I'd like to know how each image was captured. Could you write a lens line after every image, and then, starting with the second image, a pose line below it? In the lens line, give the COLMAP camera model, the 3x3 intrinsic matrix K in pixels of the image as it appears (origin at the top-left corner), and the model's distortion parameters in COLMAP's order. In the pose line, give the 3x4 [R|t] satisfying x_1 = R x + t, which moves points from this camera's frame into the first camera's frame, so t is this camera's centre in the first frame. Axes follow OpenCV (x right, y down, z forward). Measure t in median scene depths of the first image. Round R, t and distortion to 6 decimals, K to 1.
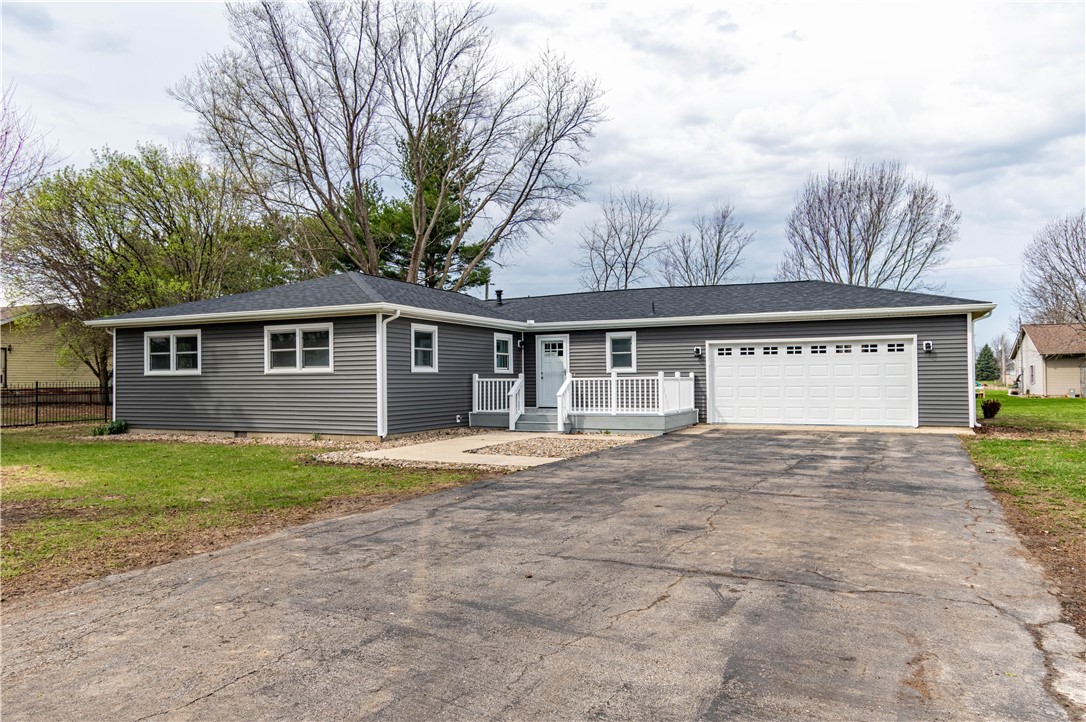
lens RADIAL K [[763.4, 0, 543.9], [0, 763.4, 362.8], [0, 0, 1]] dist [0.004252, 0.002849]
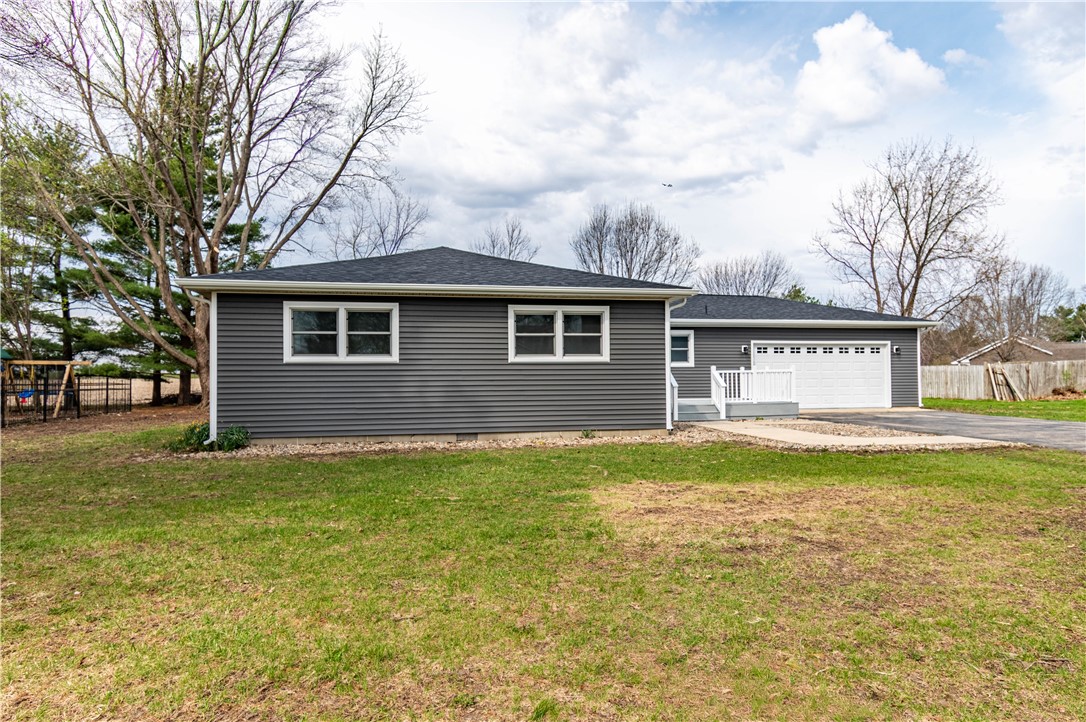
lens RADIAL K [[717.8, 0, 543.6], [0, 717.8, 367.3], [0, 0, 1]] dist [0.047766, 0.000720]
pose [[0.772327, 0.011042, 0.635129, -0.776259], [-0.016011, 0.999870, 0.002086, 0.016424], [-0.635023, -0.011780, 0.772403, 0.345619]]
